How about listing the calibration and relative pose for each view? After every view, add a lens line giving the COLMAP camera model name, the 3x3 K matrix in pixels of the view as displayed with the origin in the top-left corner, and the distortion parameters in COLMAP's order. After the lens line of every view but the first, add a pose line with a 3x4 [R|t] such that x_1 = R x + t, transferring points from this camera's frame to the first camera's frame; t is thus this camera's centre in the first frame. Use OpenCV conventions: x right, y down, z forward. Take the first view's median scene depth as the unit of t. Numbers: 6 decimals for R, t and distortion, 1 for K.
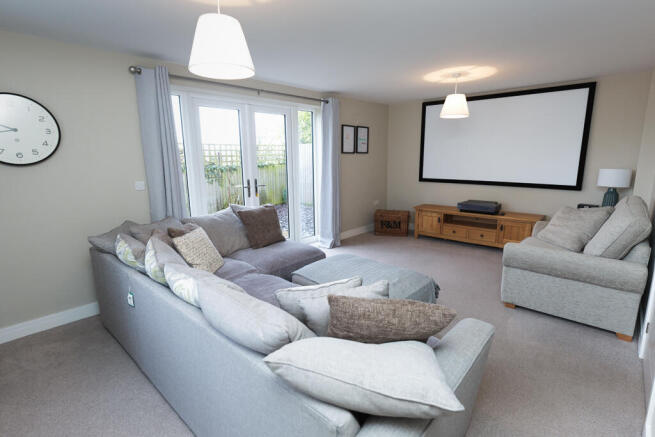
lens RADIAL K [[321.5, 0, 328.0], [0, 321.5, 213.8], [0, 0, 1]] dist [0.007799, -0.005907]
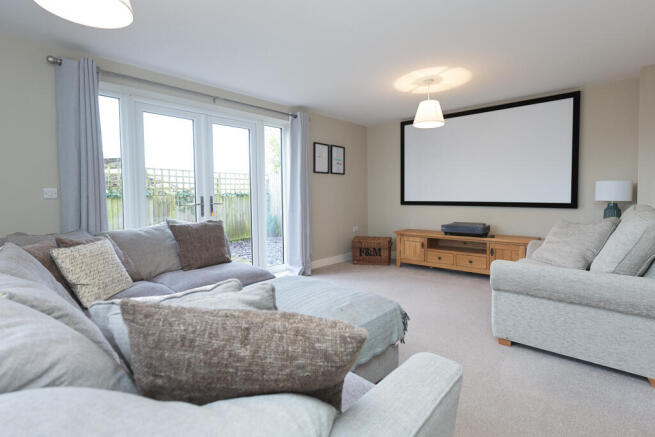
lens RADIAL K [[321.5, 0, 326.5], [0, 321.5, 205.2], [0, 0, 1]] dist [0.007799, -0.005907]
pose [[0.999973, -0.001561, 0.007170, 0.113268], [0.002597, 0.989157, -0.146842, 0.061937], [-0.006863, 0.146857, 0.989134, 0.160867]]
